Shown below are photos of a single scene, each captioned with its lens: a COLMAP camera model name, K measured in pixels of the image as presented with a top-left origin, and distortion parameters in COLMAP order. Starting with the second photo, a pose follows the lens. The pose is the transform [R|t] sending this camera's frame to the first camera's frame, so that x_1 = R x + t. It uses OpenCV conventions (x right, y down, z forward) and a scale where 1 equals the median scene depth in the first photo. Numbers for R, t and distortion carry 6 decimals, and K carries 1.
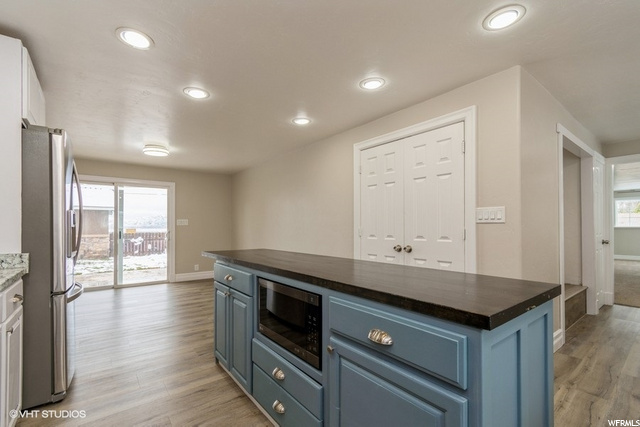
lens RADIAL K [[288.0, 0, 321.2], [0, 288.0, 223.6], [0, 0, 1]] dist [-0.000542, -0.000585]
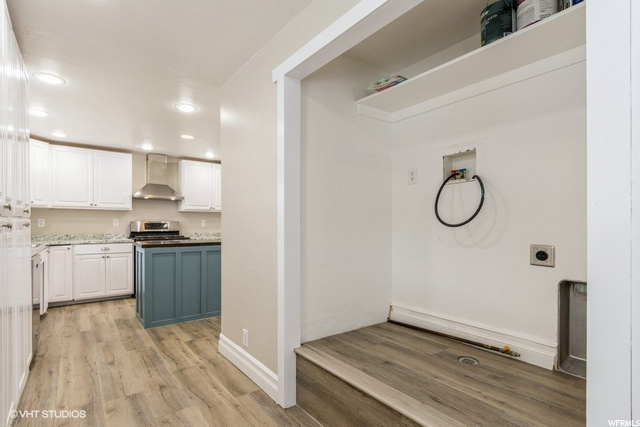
lens RADIAL K [[323.0, 0, 320.4], [0, 323.0, 229.0], [0, 0, 1]] dist [-0.000788, 0.000139]
pose [[-0.017936, 0.013058, -0.999754, 1.629672], [0.011877, 0.999847, 0.012846, 0.017348], [0.999769, -0.011644, -0.018088, 1.159146]]
